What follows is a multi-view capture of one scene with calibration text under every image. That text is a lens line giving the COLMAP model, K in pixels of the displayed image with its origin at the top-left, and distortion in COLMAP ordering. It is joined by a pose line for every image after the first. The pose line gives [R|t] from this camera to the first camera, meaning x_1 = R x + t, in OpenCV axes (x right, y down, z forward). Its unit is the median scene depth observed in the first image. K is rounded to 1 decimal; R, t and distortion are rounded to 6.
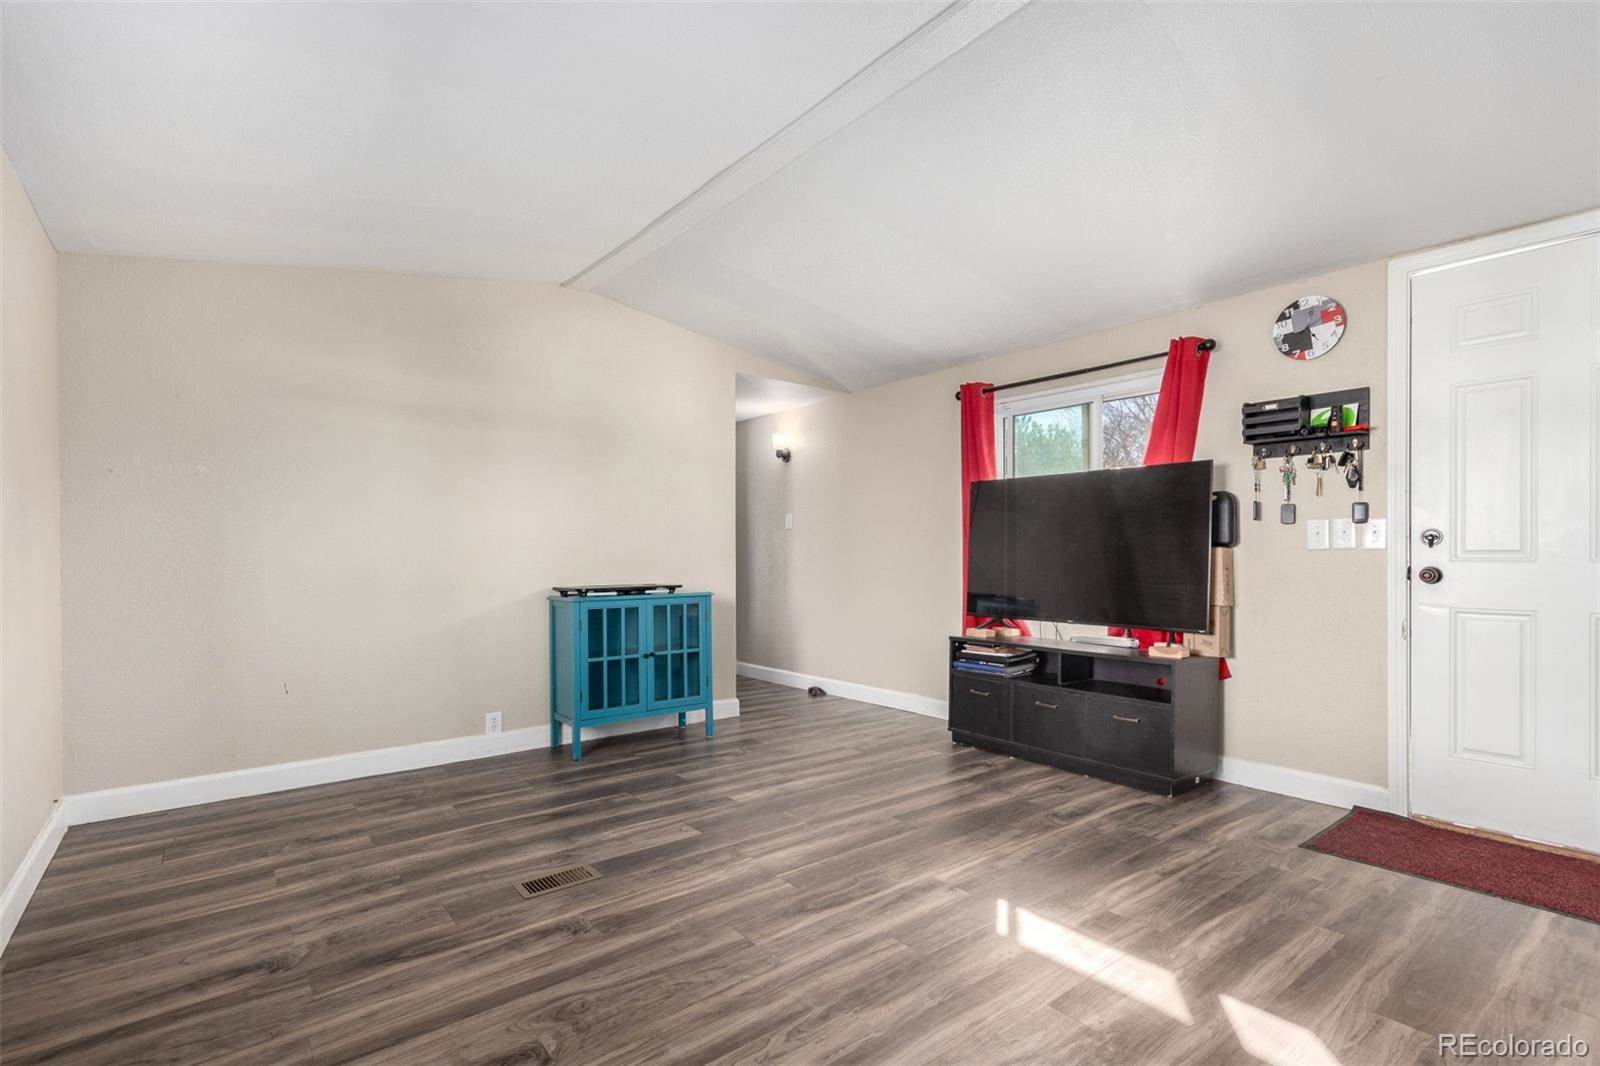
lens RADIAL K [[759.1, 0, 800.4], [0, 759.1, 556.8], [0, 0, 1]] dist [0.000322, 0.000725]
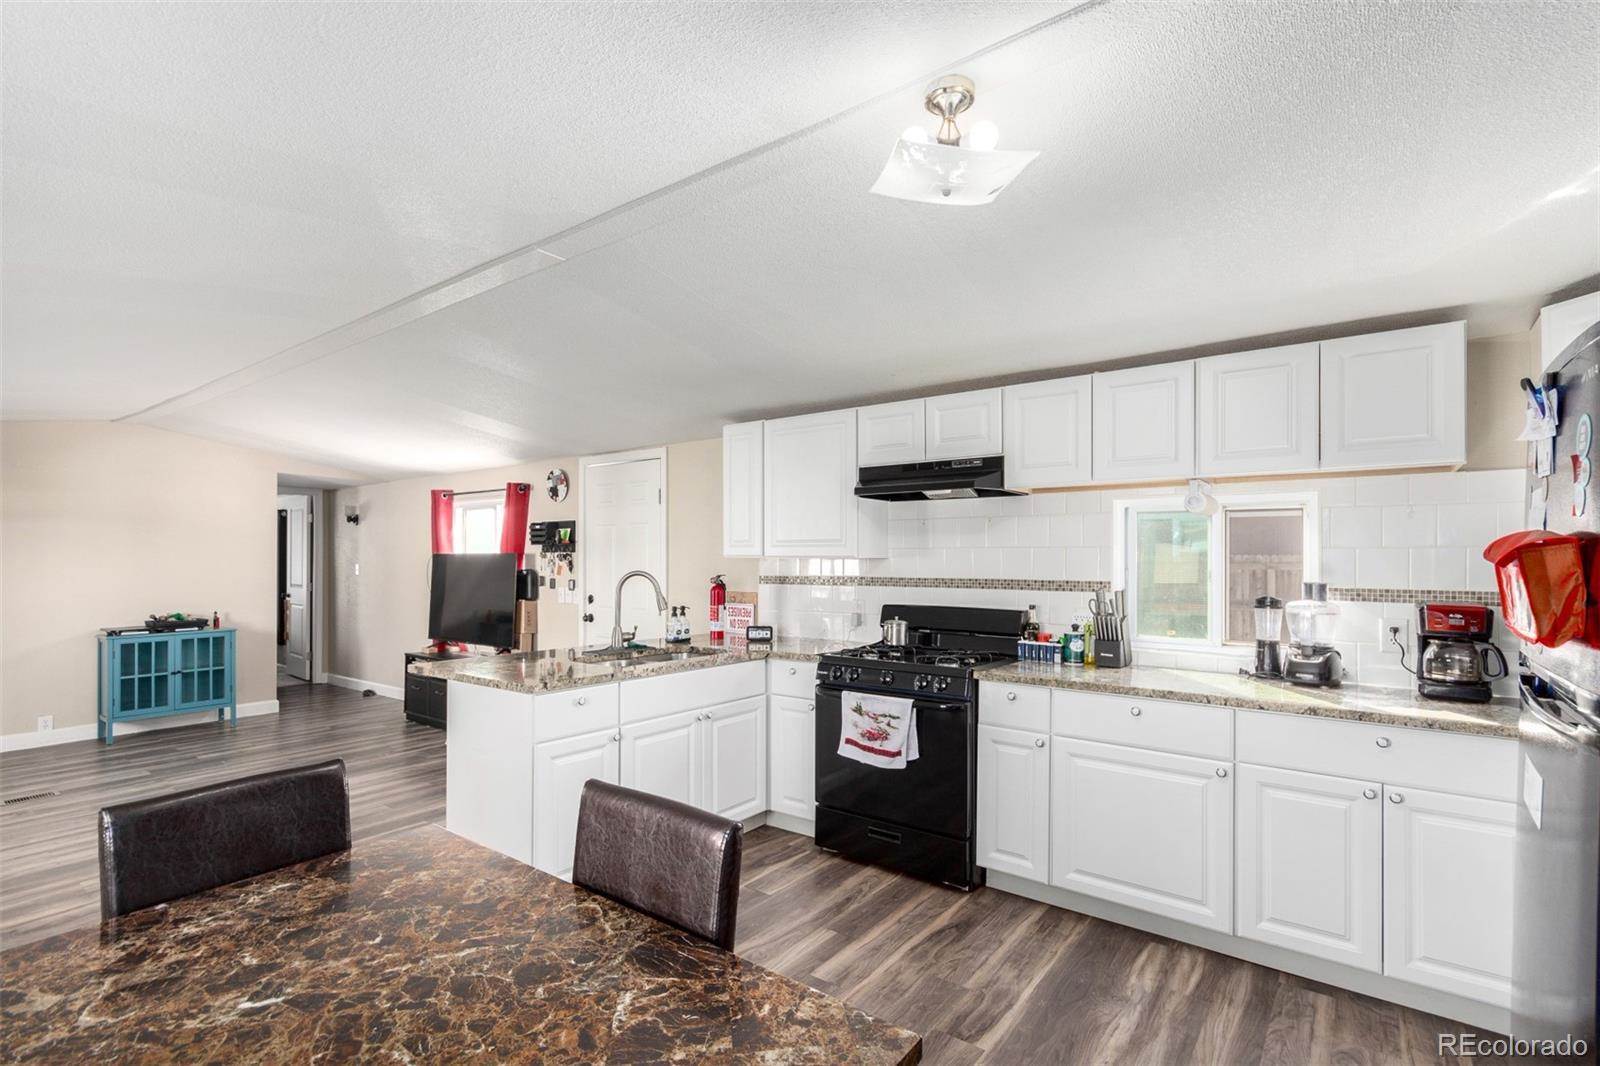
lens RADIAL K [[747.0, 0, 799.1], [0, 747.0, 556.7], [0, 0, 1]] dist [0.004288, 0.000520]
pose [[0.967646, 0.000245, 0.252312, 0.764928], [0.001728, 0.999970, -0.007597, -0.107370], [-0.252306, 0.007787, 0.967616, -0.925133]]
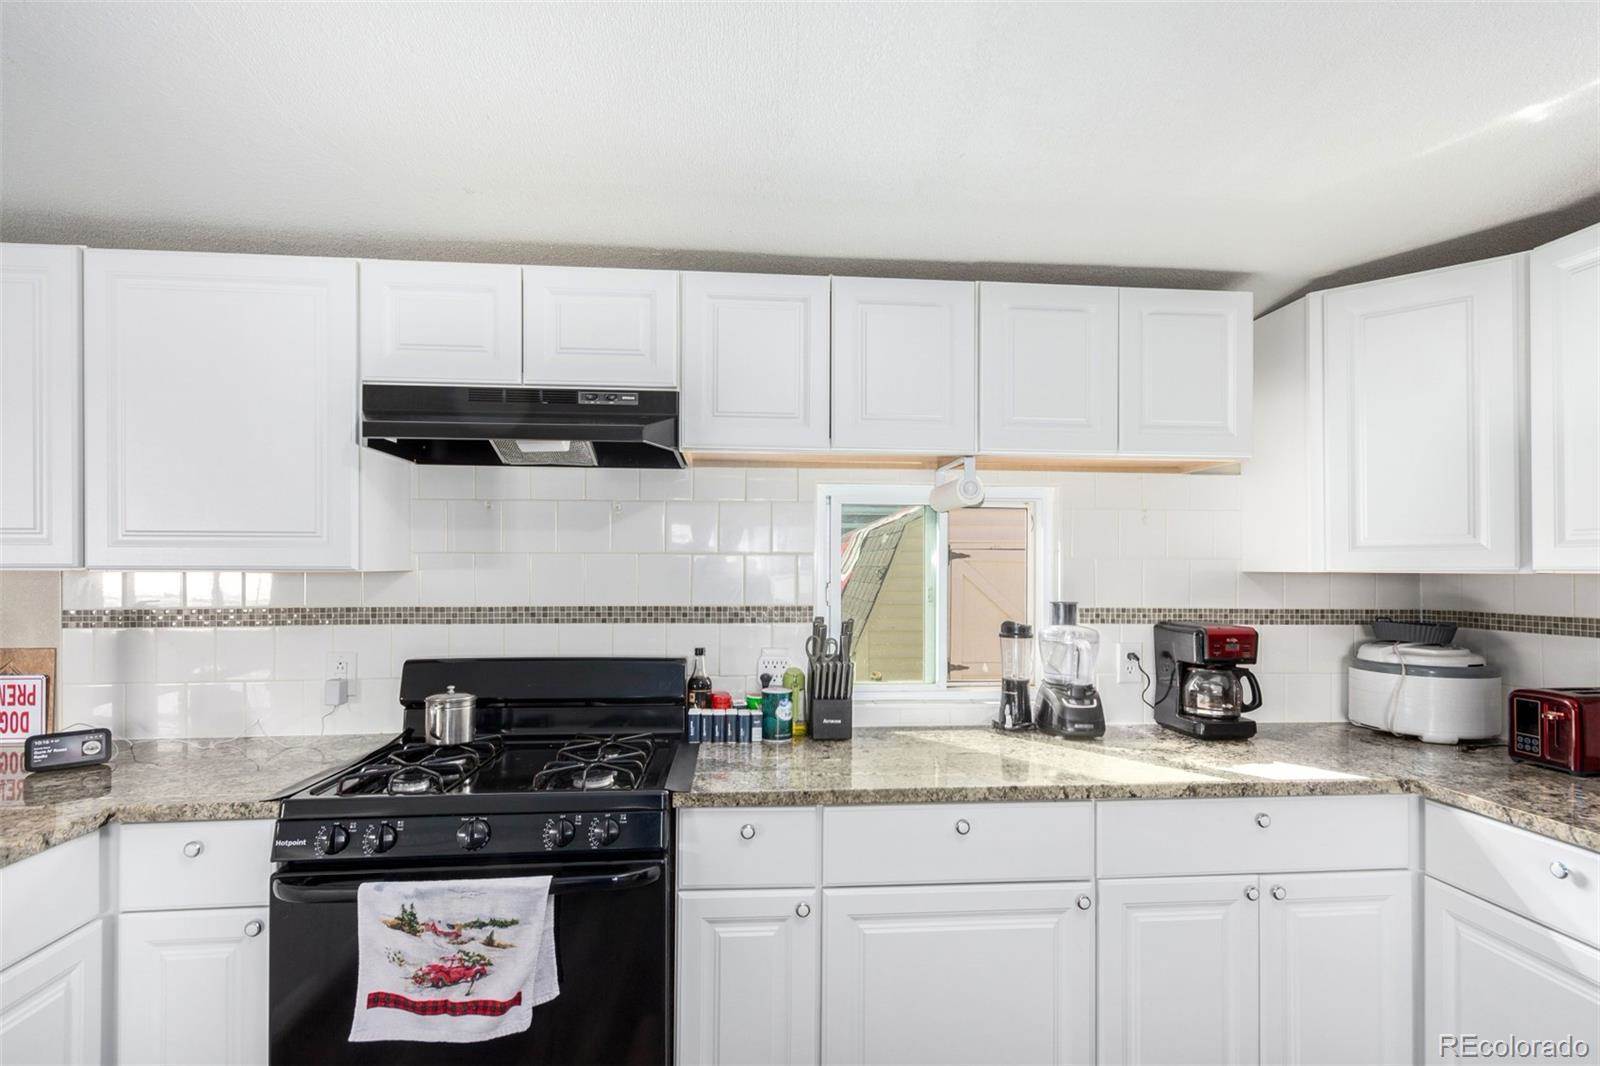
lens RADIAL K [[768.5, 0, 799.3], [0, 768.5, 565.6], [0, 0, 1]] dist [0.003325, 0.000220]
pose [[0.542657, 0.000773, 0.839954, 0.842758], [0.003390, 0.999989, -0.003111, -0.115291], [-0.839948, 0.004536, 0.542648, -0.406130]]
